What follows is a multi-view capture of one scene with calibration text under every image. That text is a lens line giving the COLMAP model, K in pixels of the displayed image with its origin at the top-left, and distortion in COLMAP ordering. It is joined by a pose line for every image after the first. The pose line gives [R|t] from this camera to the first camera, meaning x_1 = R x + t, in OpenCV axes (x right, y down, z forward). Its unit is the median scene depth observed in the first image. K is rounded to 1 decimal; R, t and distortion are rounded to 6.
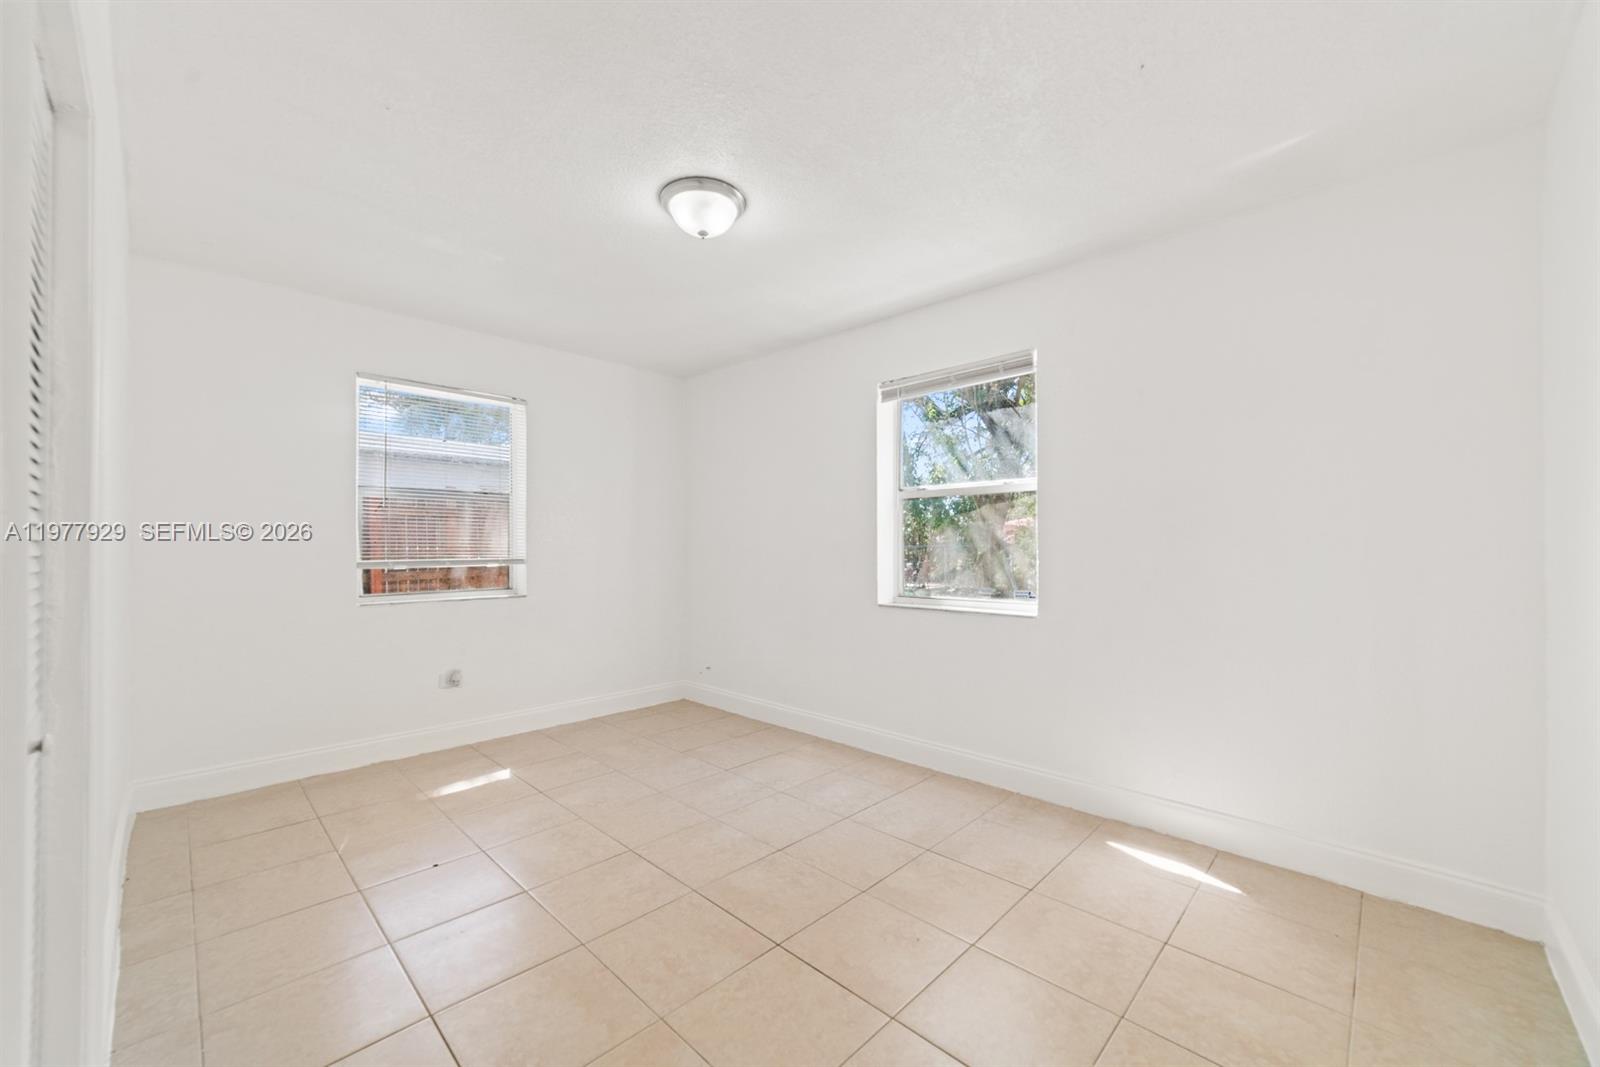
lens RADIAL K [[621.9, 0, 788.1], [0, 621.9, 527.2], [0, 0, 1]] dist [-0.018929, 0.008655]
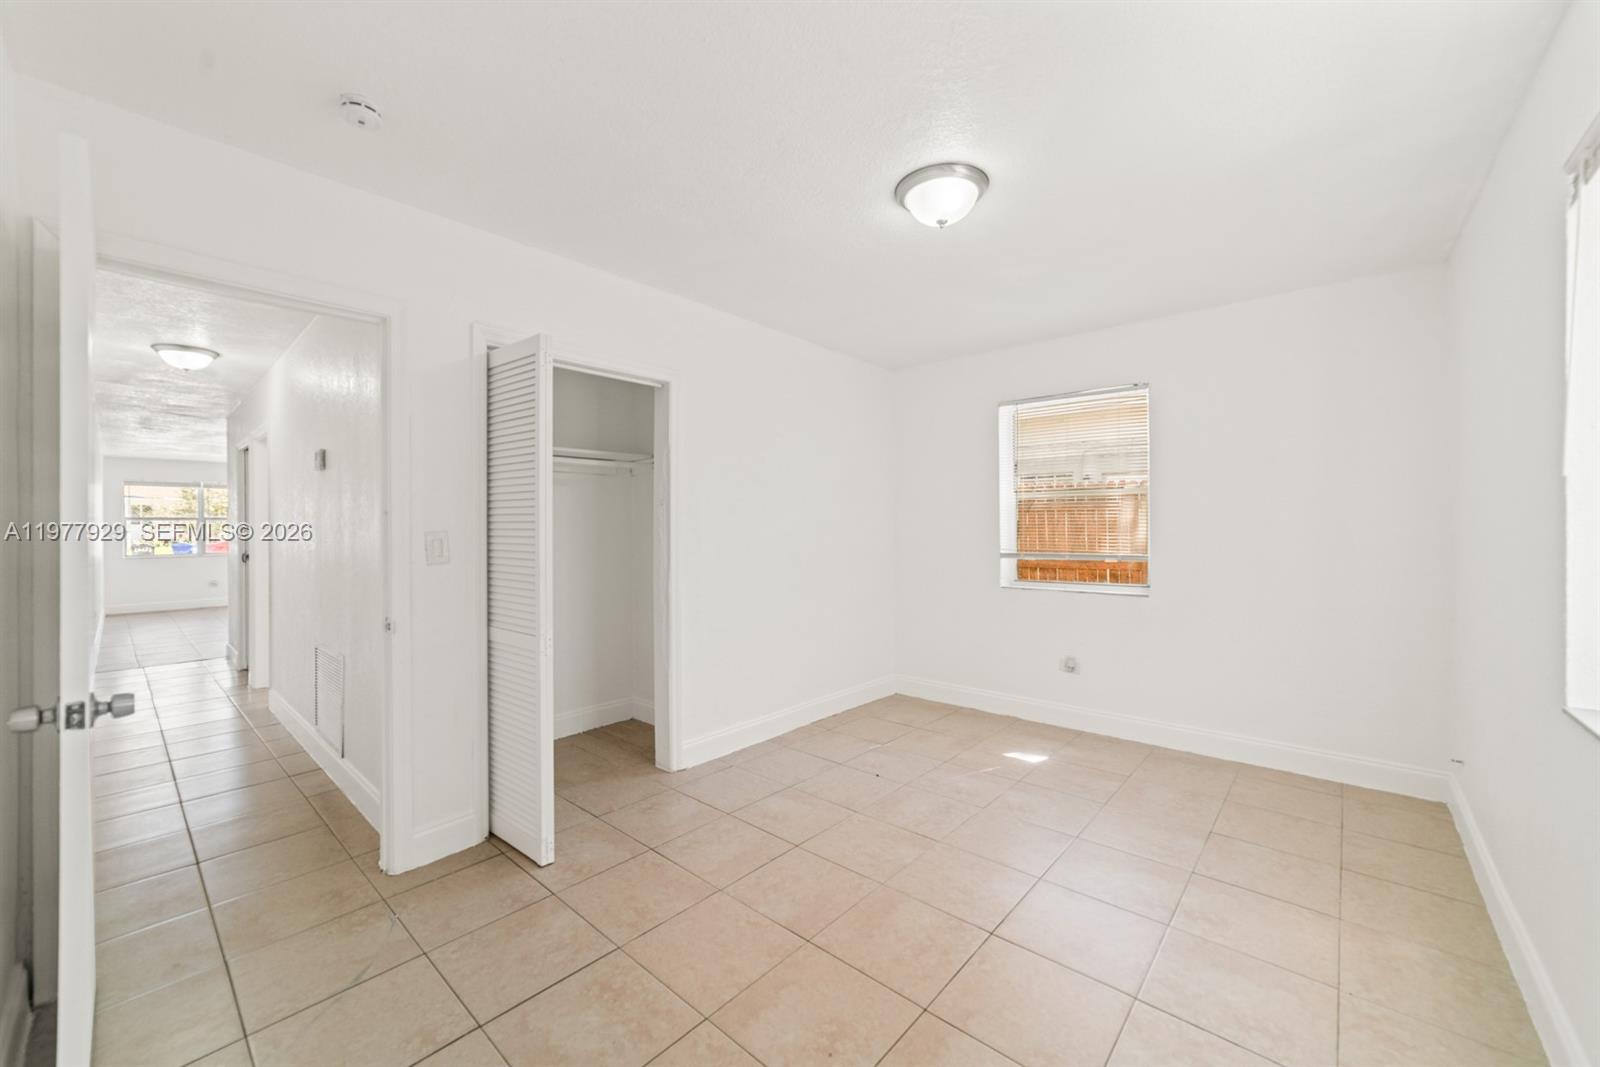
lens RADIAL K [[621.9, 0, 788.1], [0, 621.9, 527.2], [0, 0, 1]] dist [-0.018929, 0.008655]
pose [[0.044129, -0.005090, -0.999013, 0.514062], [0.034821, 0.999387, -0.003554, -0.006423], [0.998419, -0.034630, 0.044279, 0.477466]]
